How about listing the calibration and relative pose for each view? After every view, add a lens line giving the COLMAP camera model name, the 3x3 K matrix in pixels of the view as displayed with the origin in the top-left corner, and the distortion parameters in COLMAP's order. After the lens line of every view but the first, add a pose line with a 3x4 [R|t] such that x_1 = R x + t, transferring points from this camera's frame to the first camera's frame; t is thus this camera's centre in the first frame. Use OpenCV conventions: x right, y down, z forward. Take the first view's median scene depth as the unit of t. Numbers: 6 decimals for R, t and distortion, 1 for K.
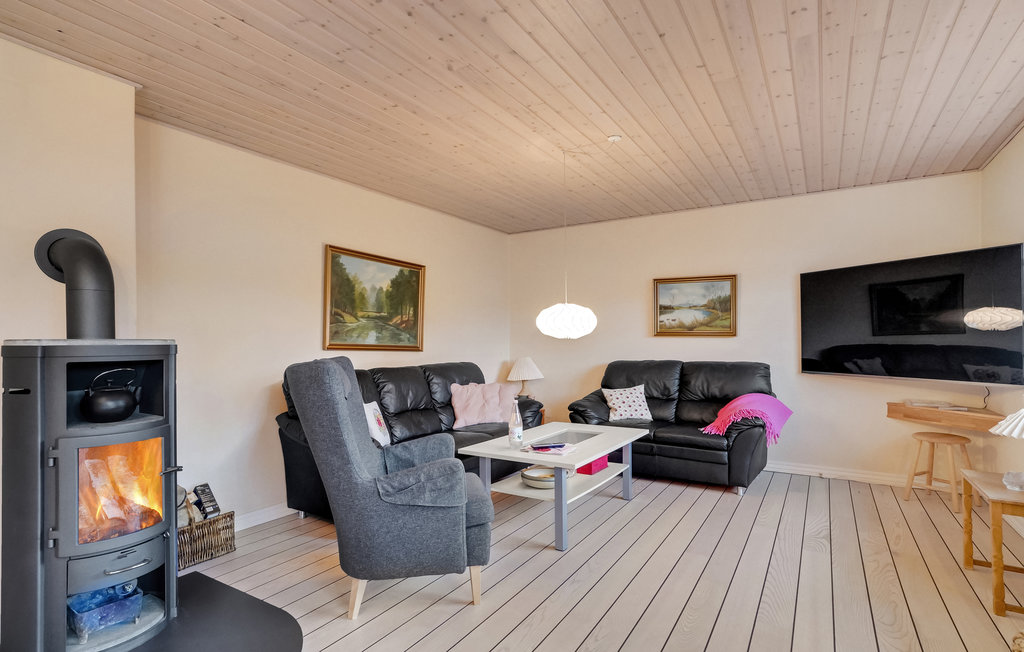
lens RADIAL K [[510.4, 0, 508.1], [0, 510.4, 336.0], [0, 0, 1]] dist [-0.010383, 0.000480]
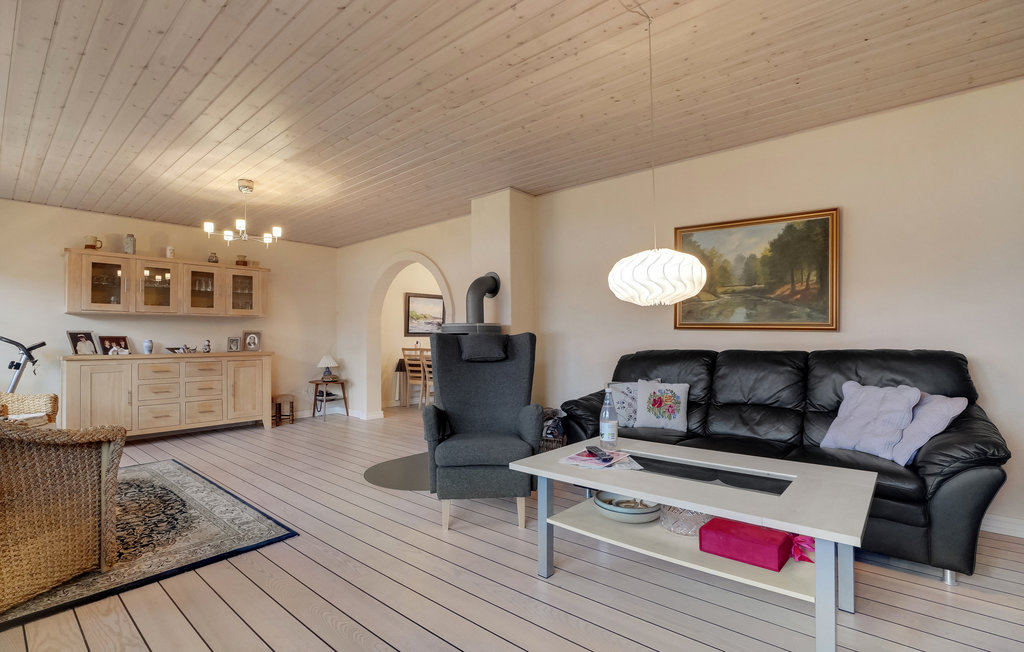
lens RADIAL K [[473.6, 0, 516.7], [0, 473.6, 326.6], [0, 0, 1]] dist [-0.029788, 0.003428]
pose [[-0.141016, -0.016220, -0.989874, 0.581243], [0.019611, 0.999624, -0.019173, 0.030510], [0.989813, -0.022116, -0.140645, 0.736499]]
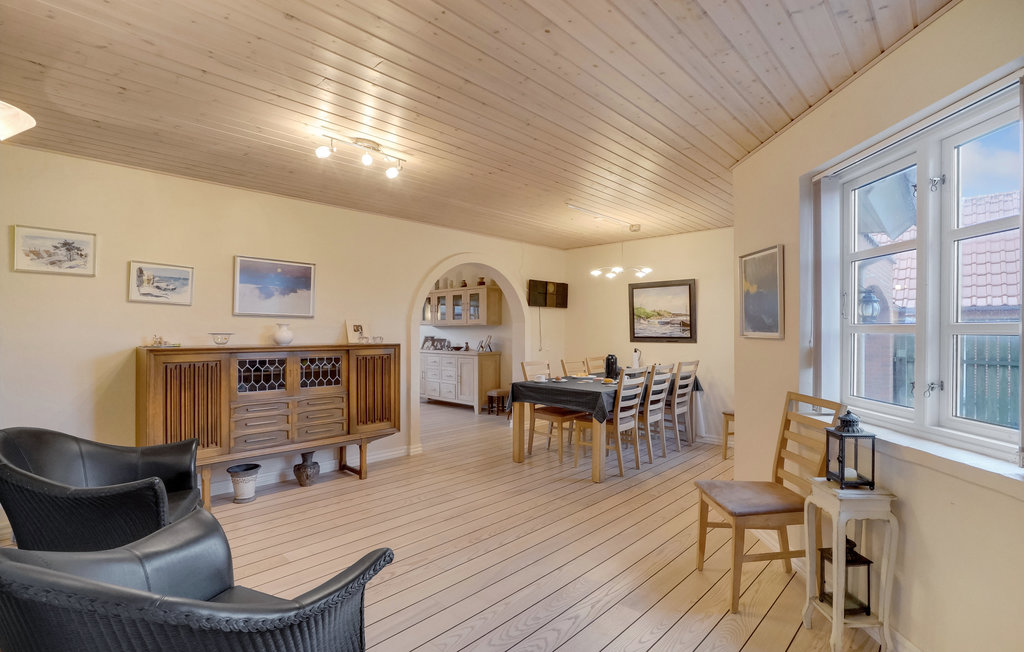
lens RADIAL K [[473.6, 0, 511.9], [0, 473.6, 331.3], [0, 0, 1]] dist [-0.029788, 0.003428]
pose [[-0.979615, 0.011074, 0.200580, -1.122968], [0.008590, 0.999875, -0.013247, 0.009556], [-0.200702, -0.011253, -0.979588, 1.492693]]
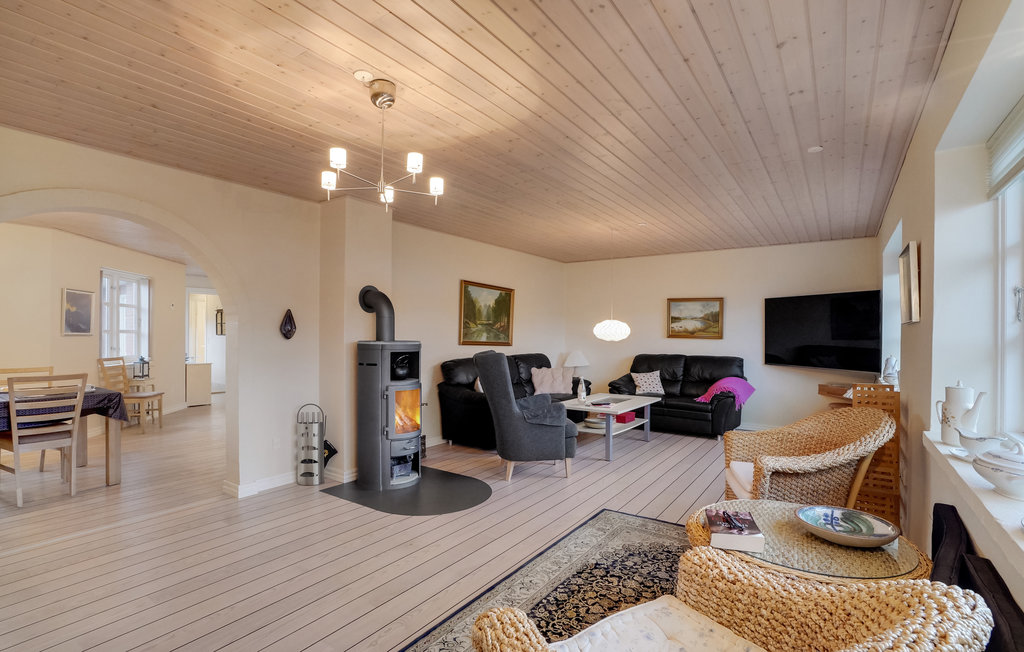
lens RADIAL K [[473.6, 0, 516.4], [0, 473.6, 329.3], [0, 0, 1]] dist [-0.029788, 0.003428]
pose [[0.998874, 0.014482, -0.045169, -0.102607], [-0.014344, 0.999891, 0.003364, -0.027259], [0.045213, -0.002712, 0.998974, -0.451254]]
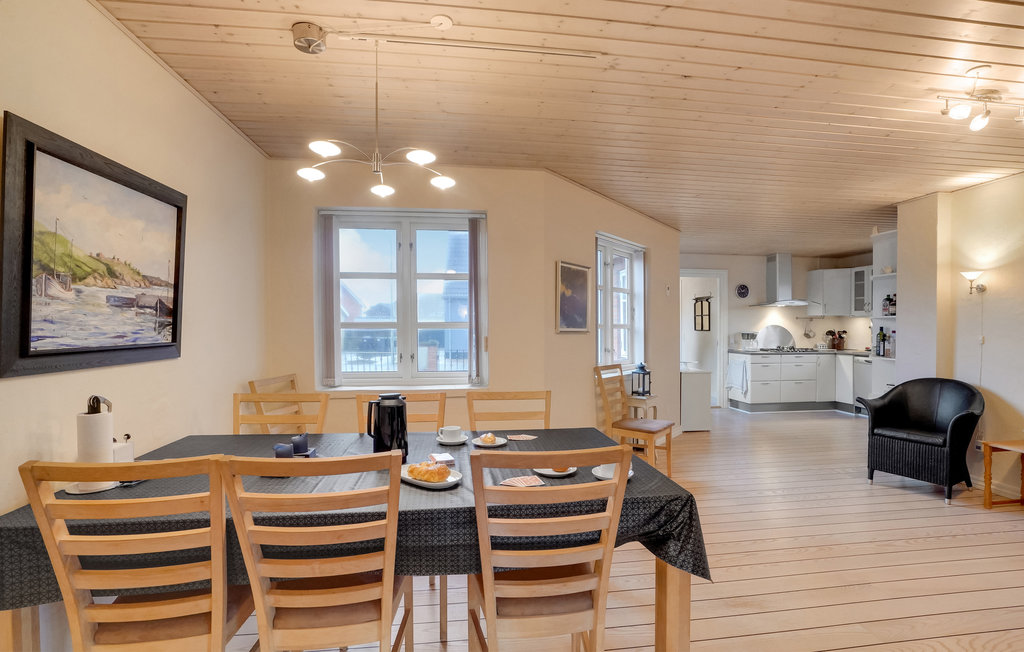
lens RADIAL K [[473.6, 0, 514.2], [0, 473.6, 328.2], [0, 0, 1]] dist [-0.029788, 0.003428]
pose [[0.635161, 0.023221, -0.772031, -0.745840], [-0.007164, 0.999682, 0.024174, -0.017076], [0.772347, -0.009824, 0.635125, 0.113626]]
